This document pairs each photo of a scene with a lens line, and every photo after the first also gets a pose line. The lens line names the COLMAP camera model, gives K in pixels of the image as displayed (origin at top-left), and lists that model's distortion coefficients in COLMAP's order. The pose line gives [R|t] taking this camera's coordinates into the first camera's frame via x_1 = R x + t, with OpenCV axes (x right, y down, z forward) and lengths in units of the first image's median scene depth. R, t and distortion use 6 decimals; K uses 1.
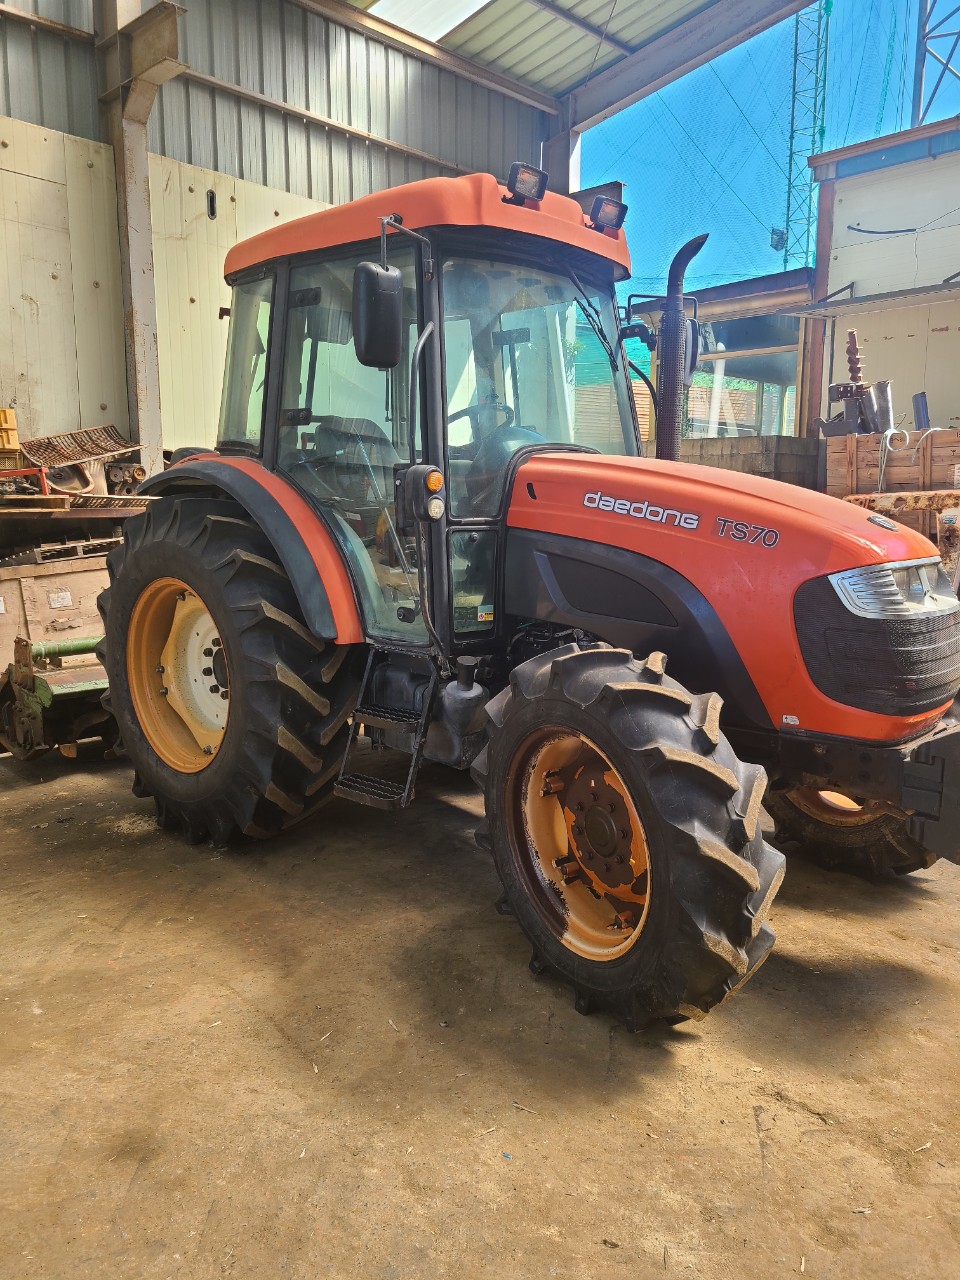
lens RADIAL K [[957.7, 0, 480.0], [0, 957.7, 640.0], [0, 0, 1]] dist [0.073705, -0.066591]
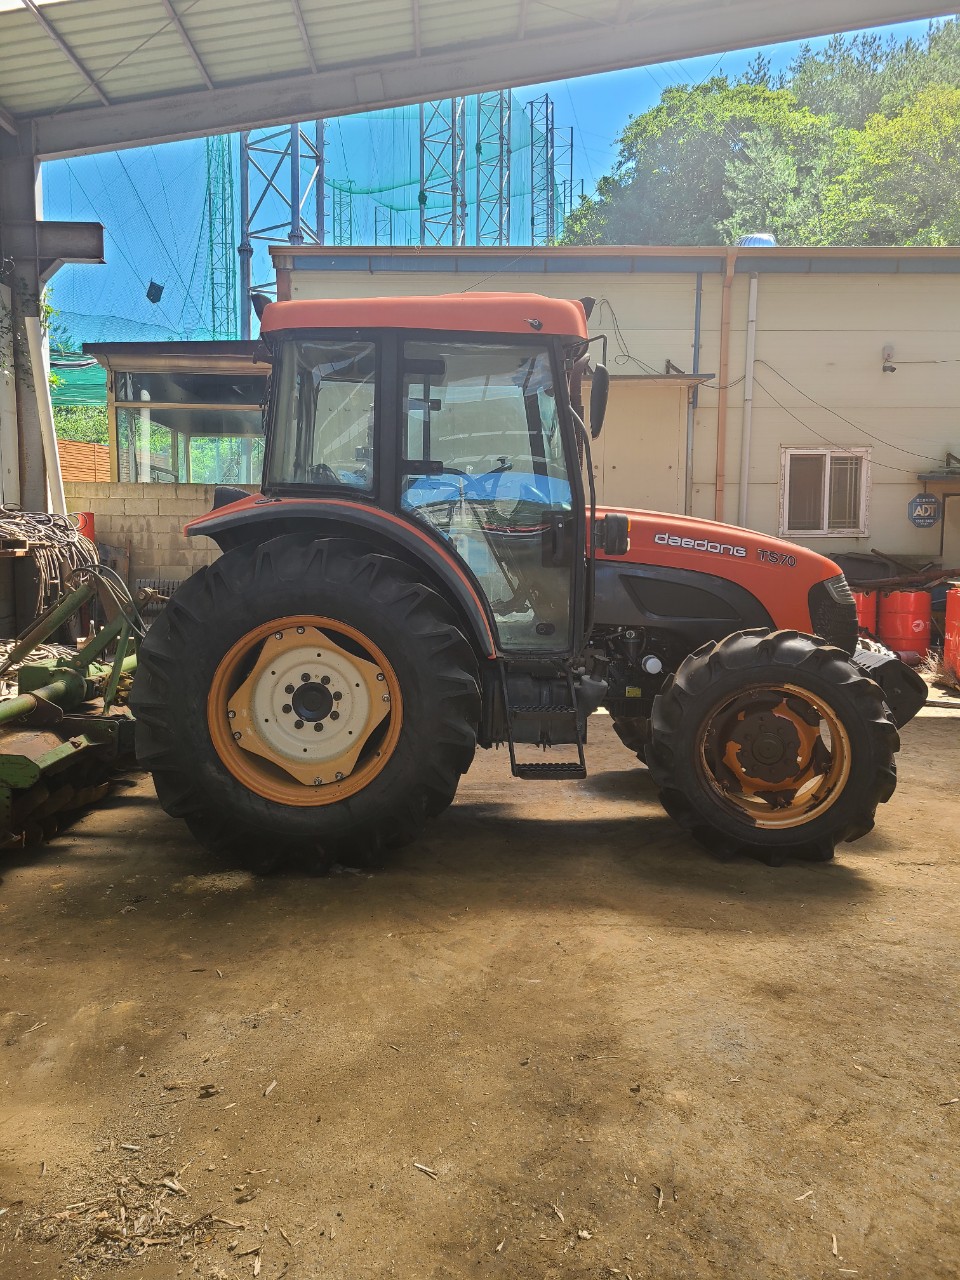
lens RADIAL K [[957.7, 0, 480.0], [0, 957.7, 640.0], [0, 0, 1]] dist [0.073705, -0.066591]
pose [[0.696032, -0.073702, 0.714218, -1.033948], [0.105537, 0.994415, -0.000233, -0.020682], [-0.710212, 0.075539, 0.699923, 0.176961]]
